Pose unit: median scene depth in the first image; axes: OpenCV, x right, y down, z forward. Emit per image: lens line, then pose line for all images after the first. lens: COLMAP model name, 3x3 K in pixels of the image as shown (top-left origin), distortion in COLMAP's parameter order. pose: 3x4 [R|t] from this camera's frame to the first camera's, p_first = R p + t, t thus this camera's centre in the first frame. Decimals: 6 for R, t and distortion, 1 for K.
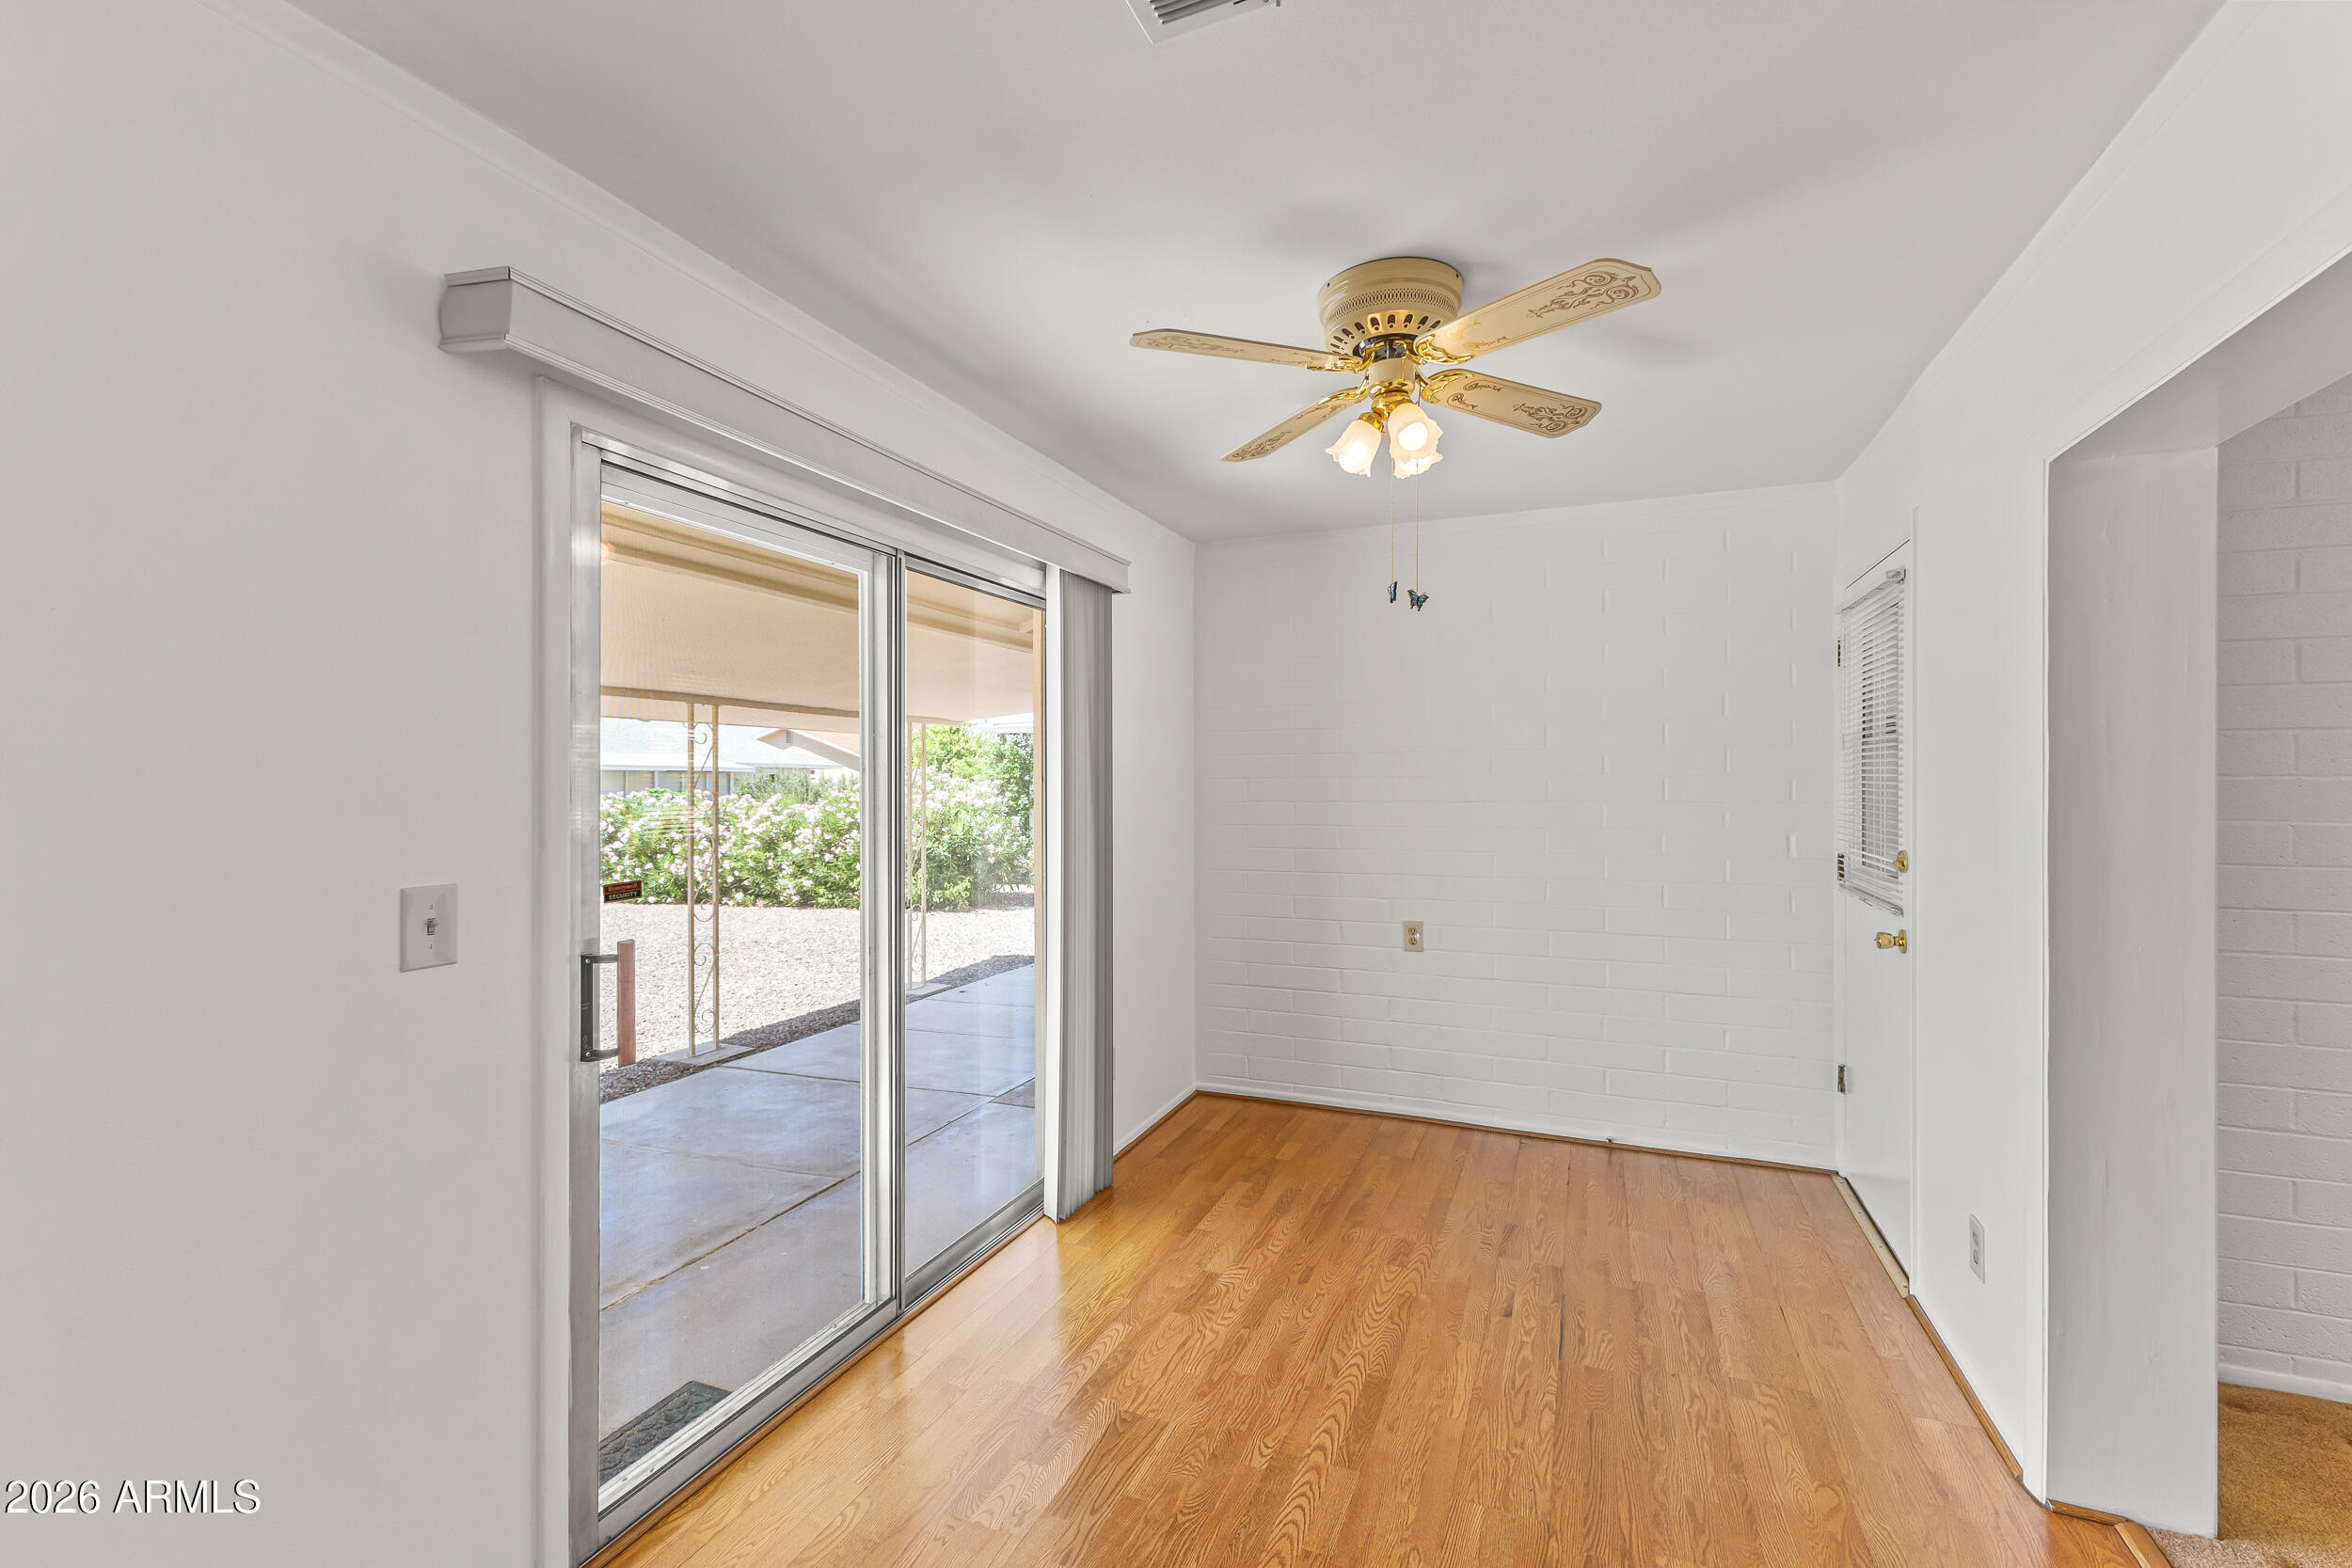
lens RADIAL K [[1004.7, 0, 1171.2], [0, 1004.7, 780.8], [0, 0, 1]] dist [0.002726, 0.000024]
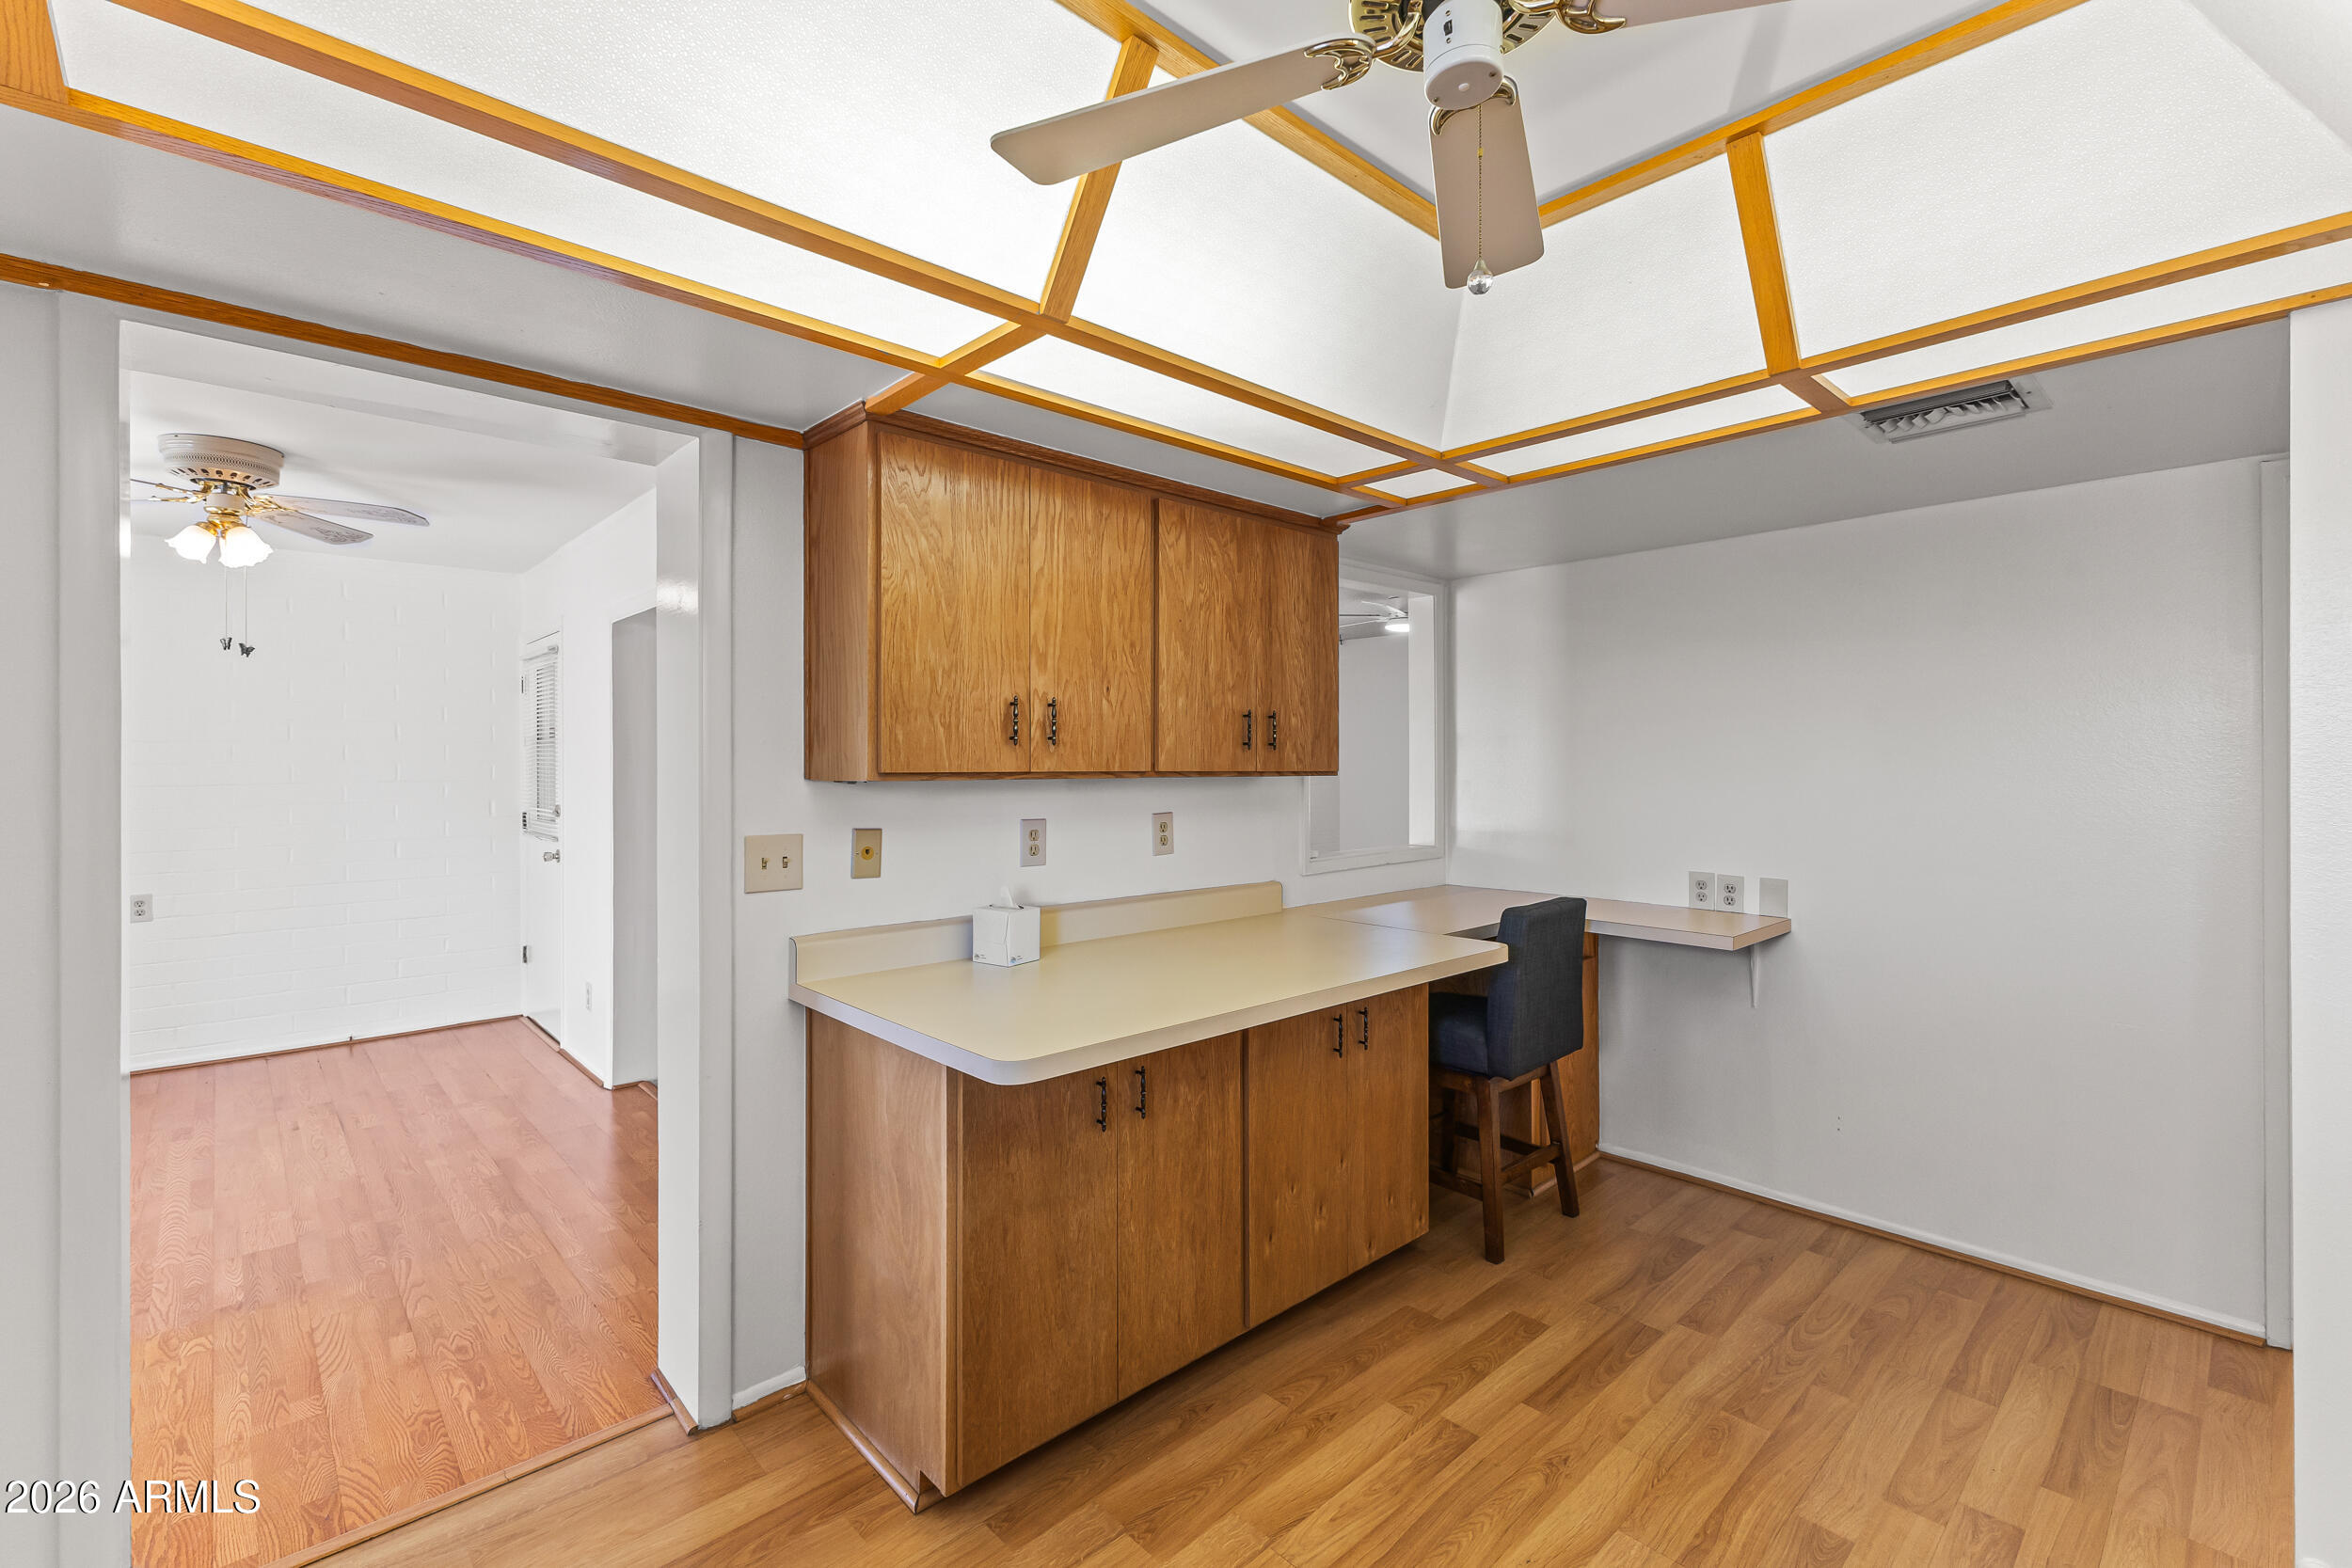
lens RADIAL K [[1015.7, 0, 1175.4], [0, 1015.7, 767.0], [0, 0, 1]] dist [0.006812, -0.000800]
pose [[0.411086, -0.004513, 0.911585, -0.602700], [0.003754, 0.999988, 0.003258, 0.001559], [-0.911589, 0.002083, 0.411098, -0.955515]]
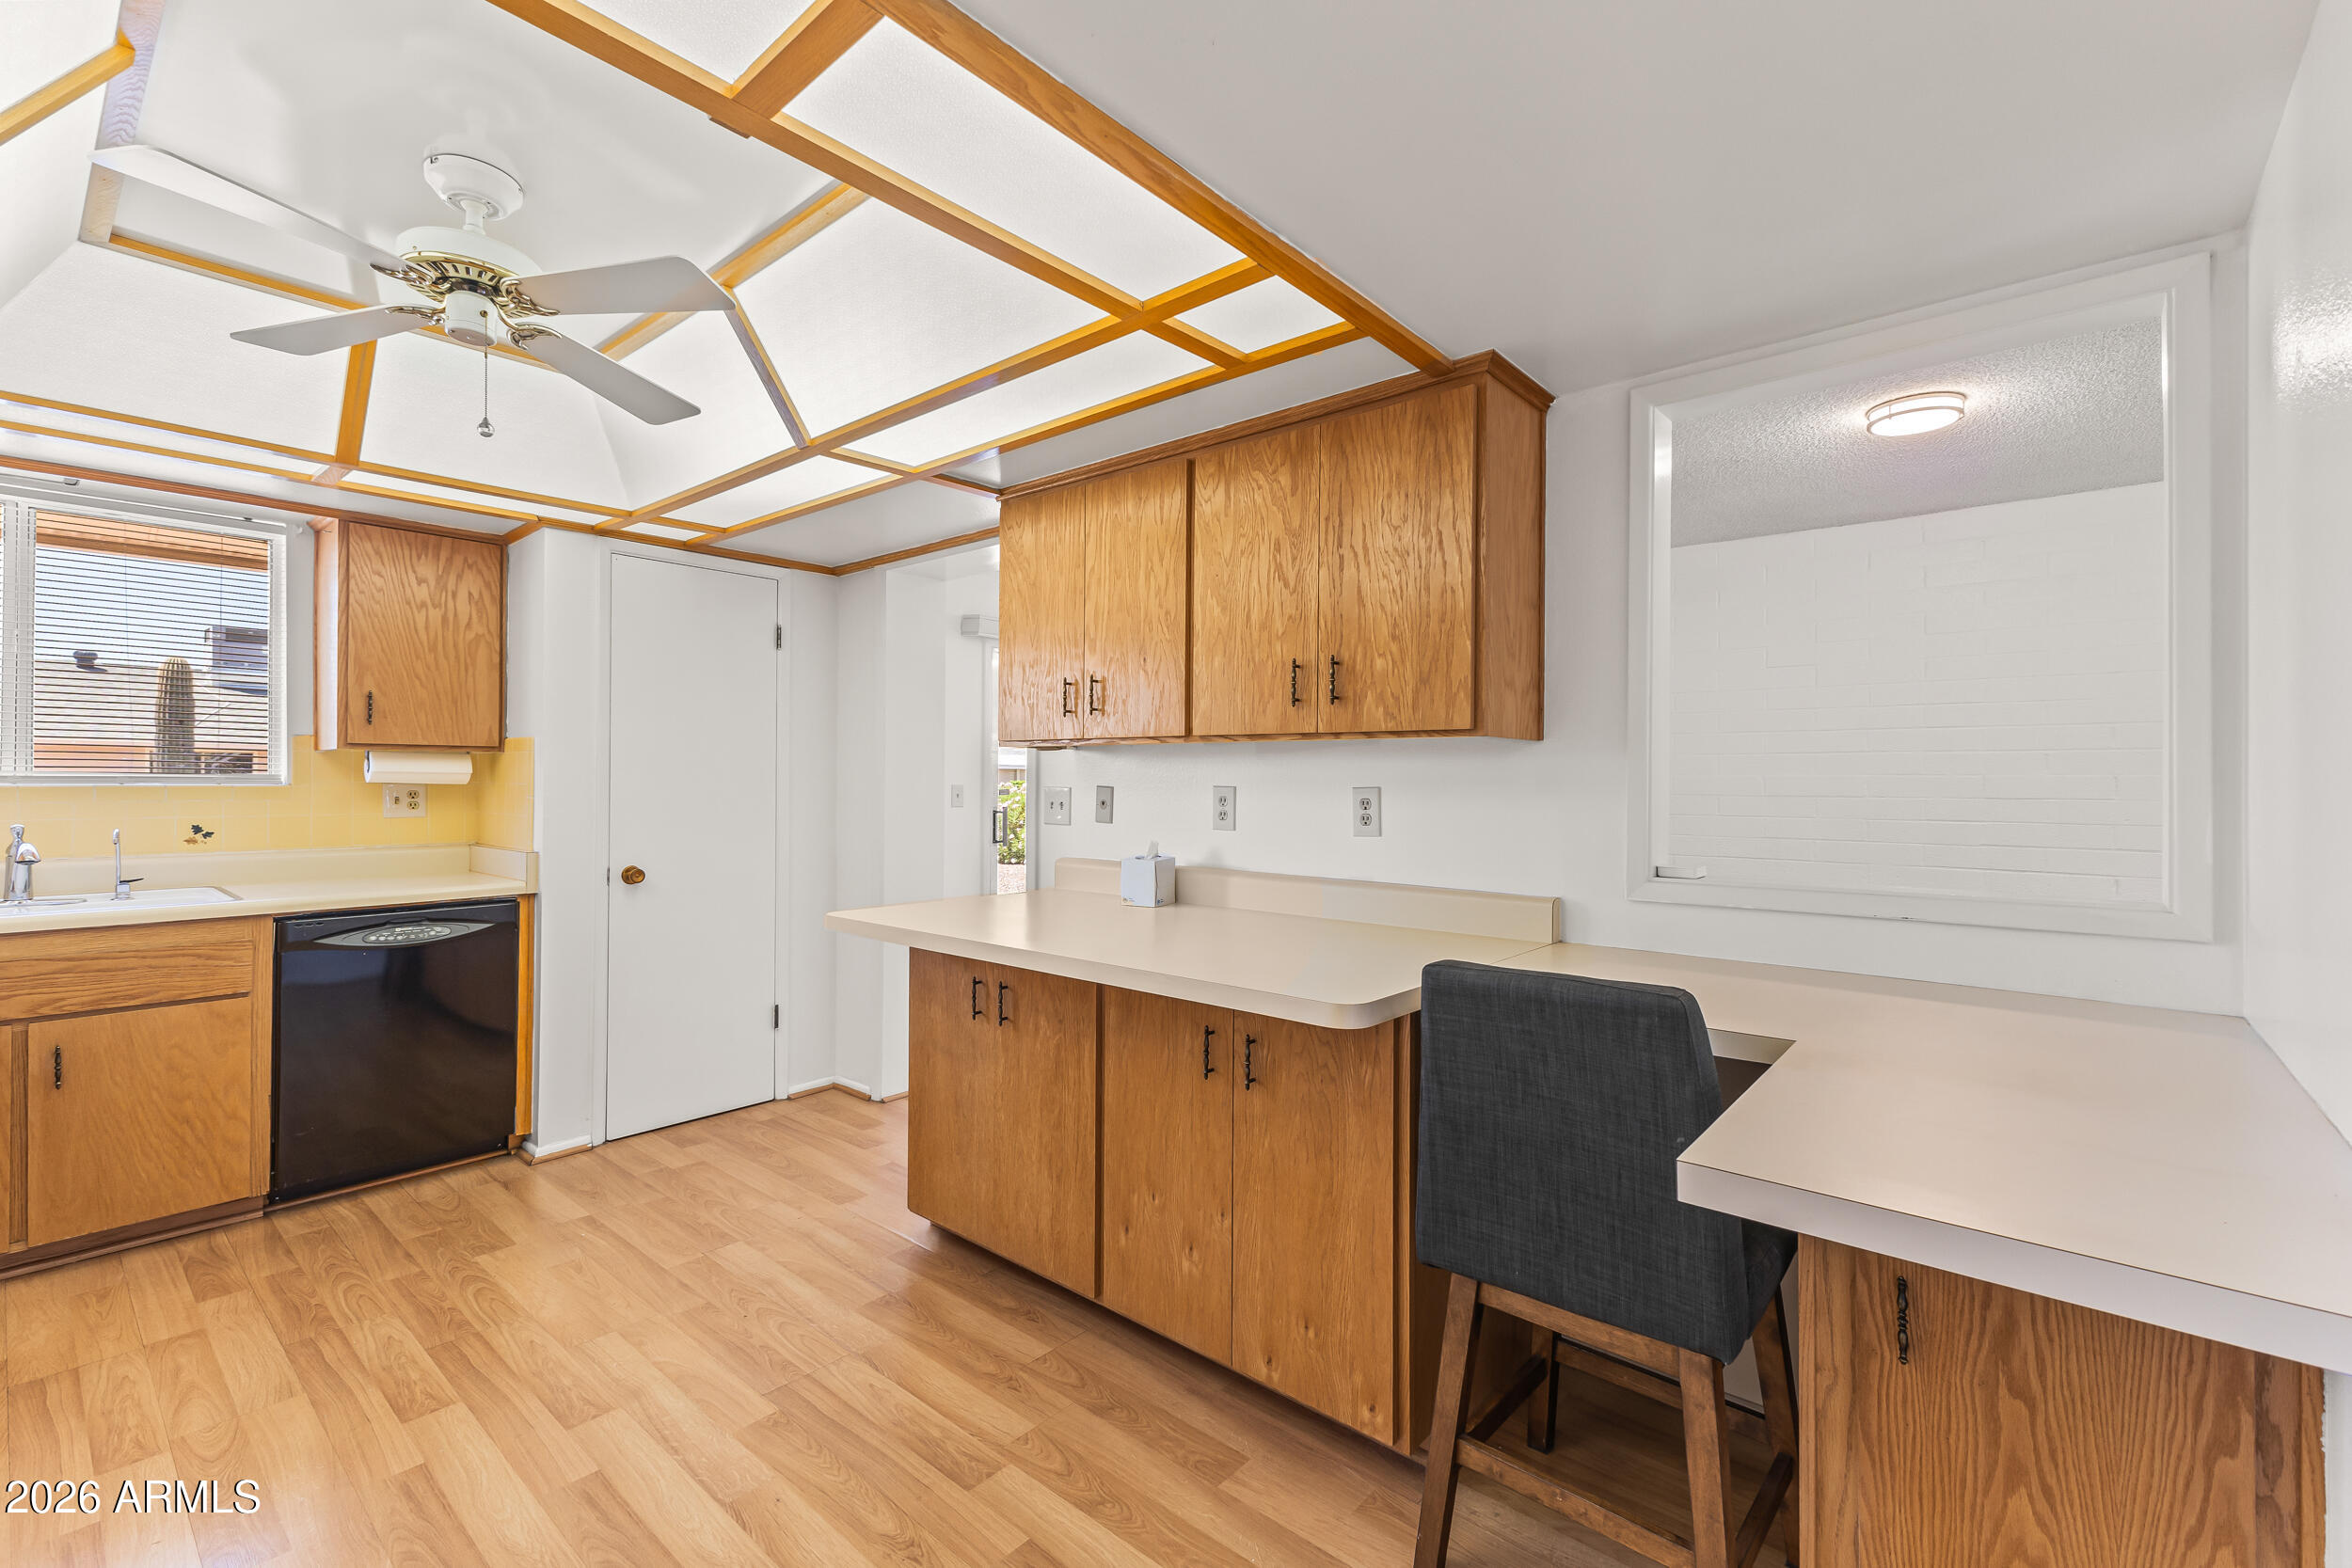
lens RADIAL K [[1009.5, 0, 1186.4], [0, 1009.5, 775.9], [0, 0, 1]] dist [-0.000009, -0.000302]
pose [[0.952915, 0.002127, -0.303231, 0.805311], [-0.004006, 0.999976, -0.005577, 0.062843], [0.303212, 0.006530, 0.952901, -1.549772]]
